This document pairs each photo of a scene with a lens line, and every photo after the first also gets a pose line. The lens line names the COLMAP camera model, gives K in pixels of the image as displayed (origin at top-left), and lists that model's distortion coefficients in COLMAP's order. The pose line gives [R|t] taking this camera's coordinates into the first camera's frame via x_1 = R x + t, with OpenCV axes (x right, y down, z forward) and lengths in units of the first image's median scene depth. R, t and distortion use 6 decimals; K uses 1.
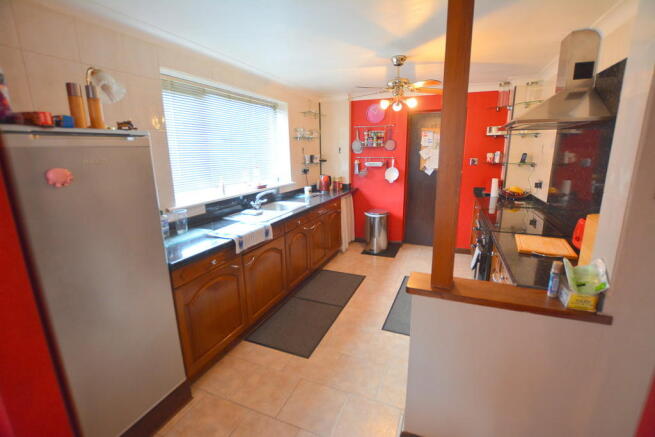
lens RADIAL K [[293.2, 0, 327.5], [0, 293.2, 218.5], [0, 0, 1]] dist [-0.033784, 0.009948]
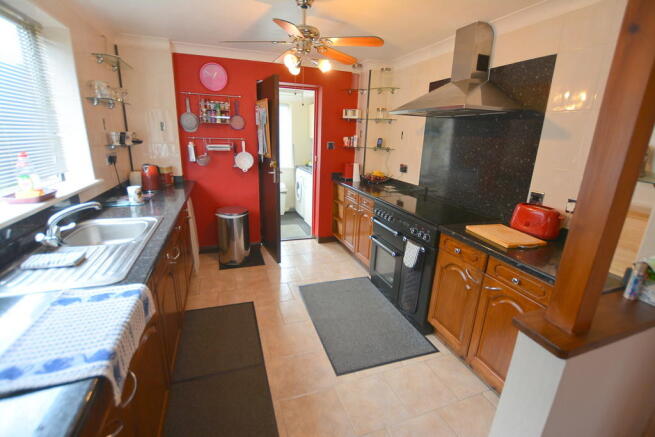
lens RADIAL K [[293.2, 0, 327.5], [0, 293.2, 218.5], [0, 0, 1]] dist [-0.033784, 0.009948]
pose [[0.742031, -0.148217, 0.653774, -0.154608], [0.107872, 0.988942, 0.101769, -0.056263], [-0.661629, -0.004992, 0.749815, 0.277480]]
